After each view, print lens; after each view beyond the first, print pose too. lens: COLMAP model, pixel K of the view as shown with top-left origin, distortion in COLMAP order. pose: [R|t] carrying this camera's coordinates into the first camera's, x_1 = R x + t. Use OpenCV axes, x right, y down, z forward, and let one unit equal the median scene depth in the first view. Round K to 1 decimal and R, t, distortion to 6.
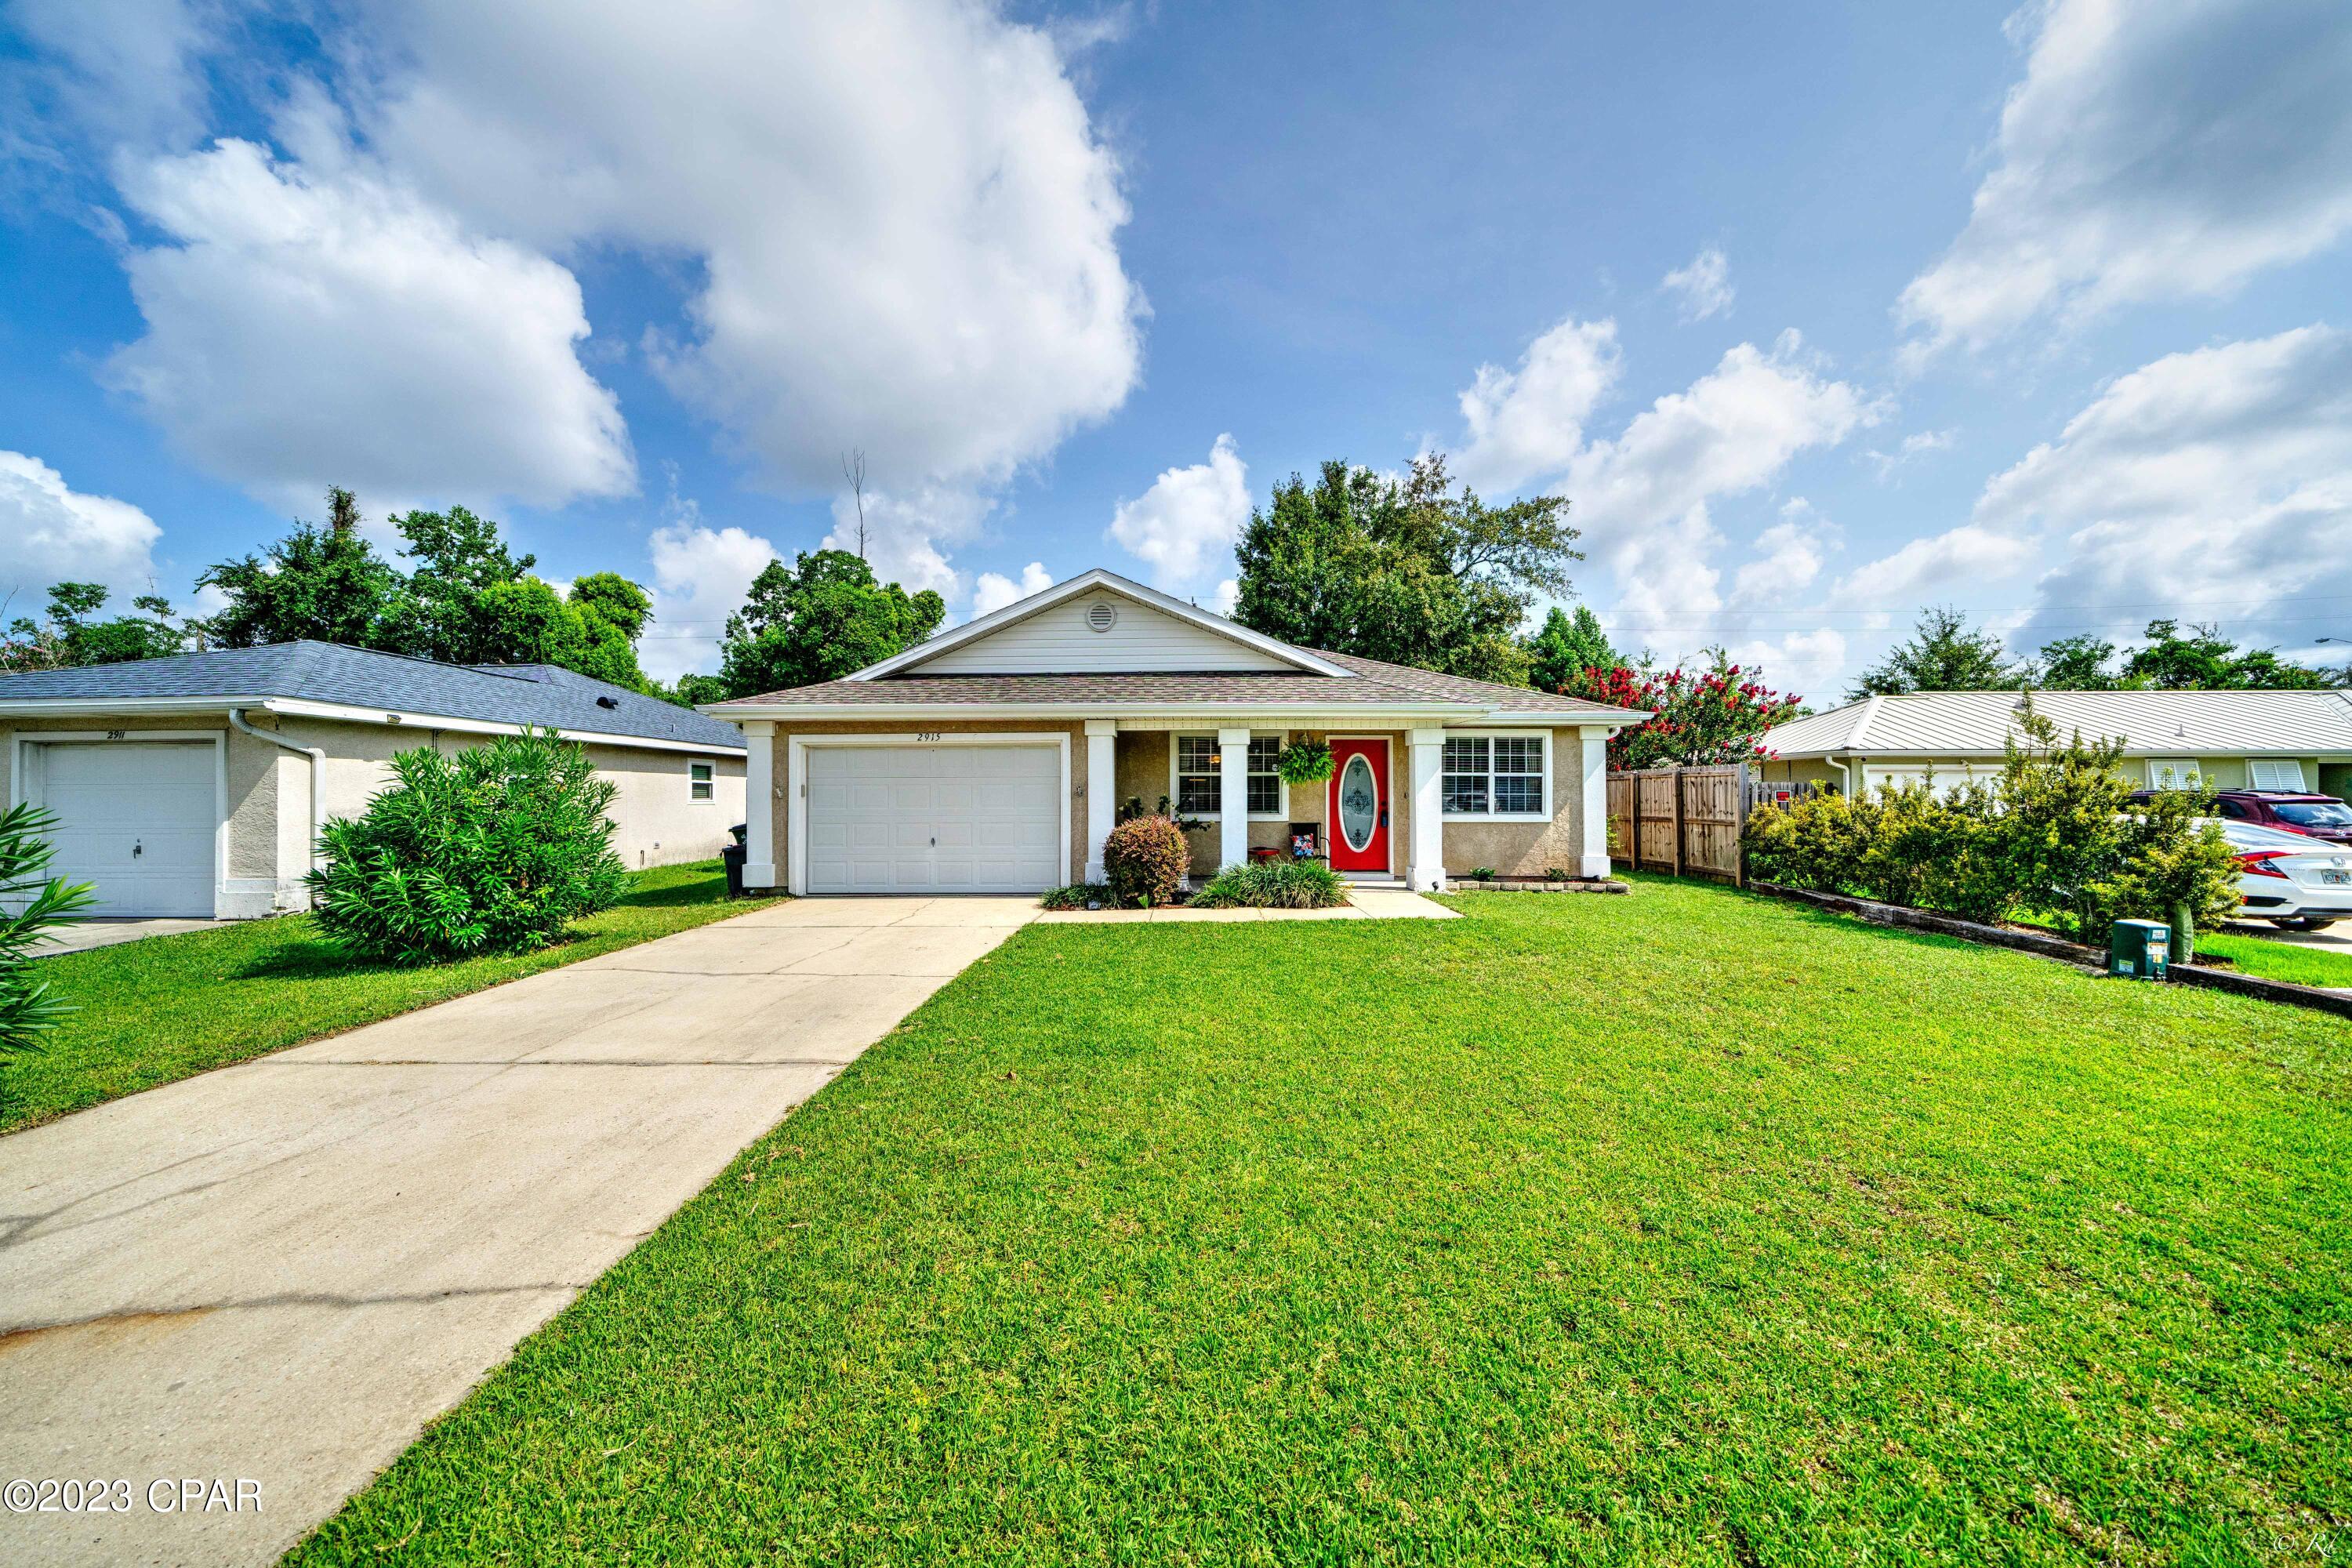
lens RADIAL K [[802.6, 0, 1170.9], [0, 802.6, 780.2], [0, 0, 1]] dist [-0.003117, -0.000333]
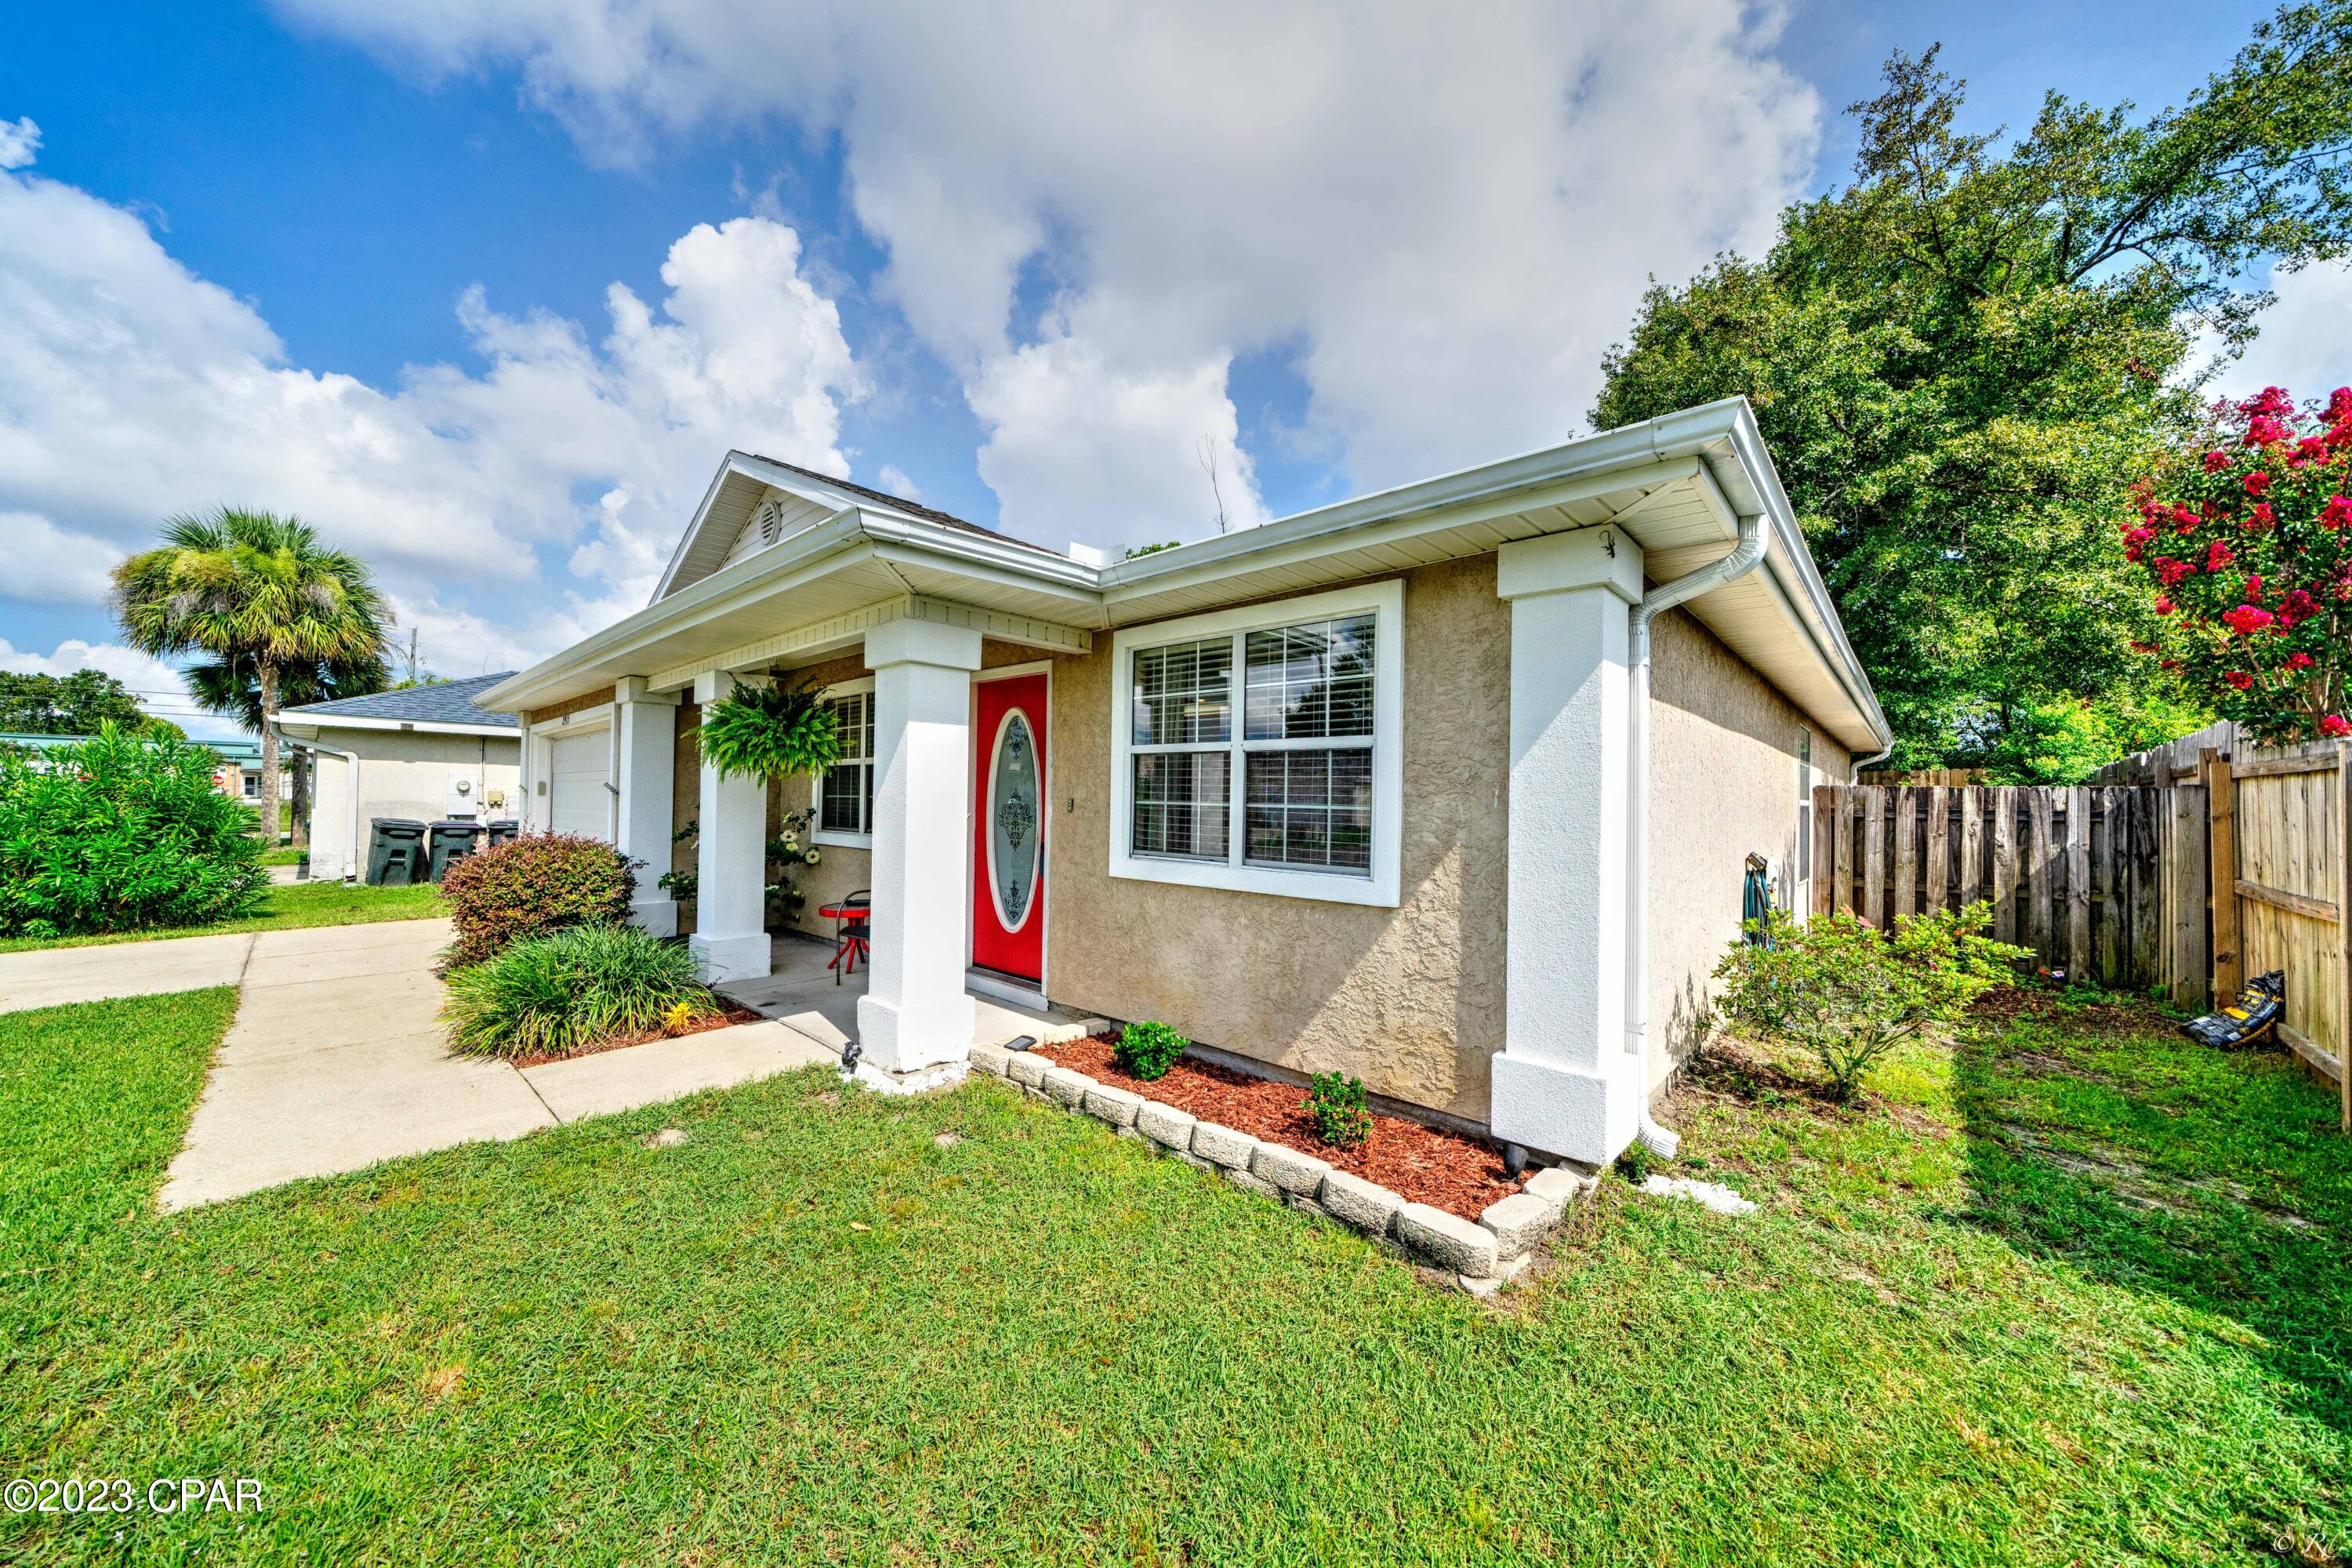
lens RADIAL K [[818.1, 0, 1198.0], [0, 818.1, 796.9], [0, 0, 1]] dist [0.006453, -0.000038]
pose [[0.759234, 0.007776, -0.650772, 0.590763], [-0.008263, 0.999963, 0.002307, 0.012665], [0.650766, 0.003626, 0.759270, 0.713482]]
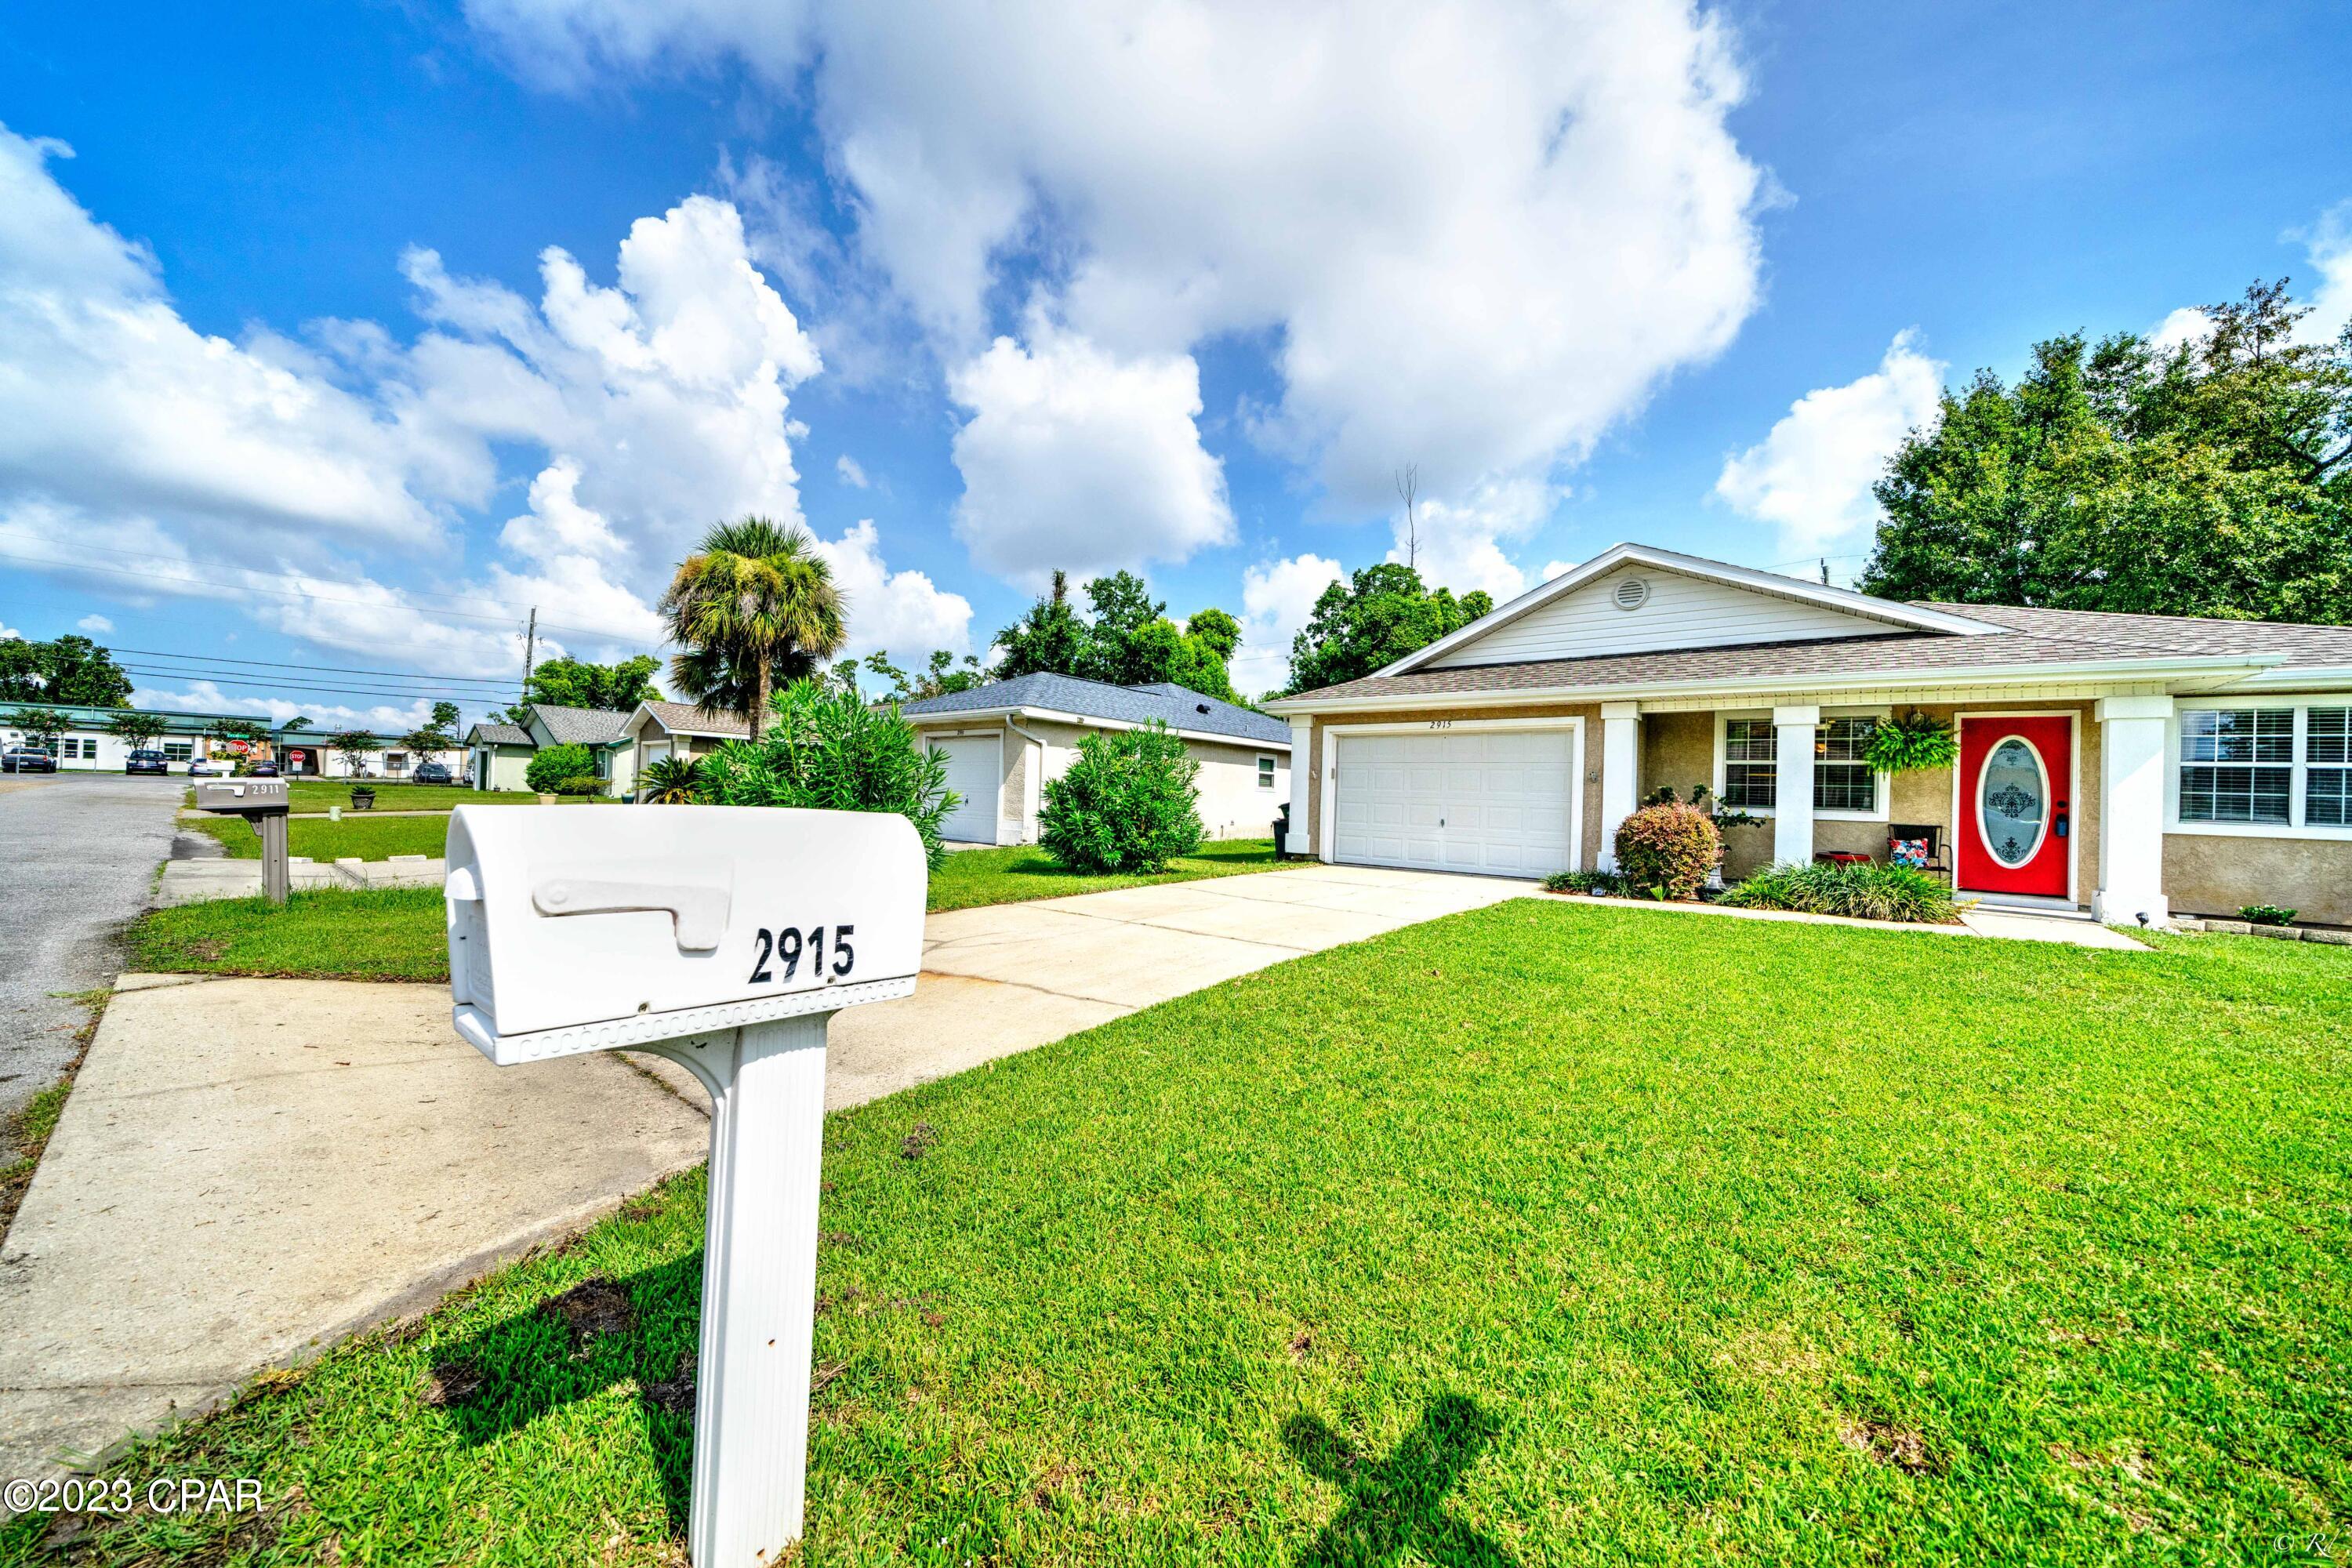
lens RADIAL K [[824.0, 0, 1172.7], [0, 824.0, 787.4], [0, 0, 1]] dist [-0.006243, -0.000090]
pose [[0.789381, 0.022850, -0.613479, 0.081947], [-0.025752, 0.999660, 0.004099, 0.030773], [0.613364, 0.012563, 0.789701, -0.078436]]
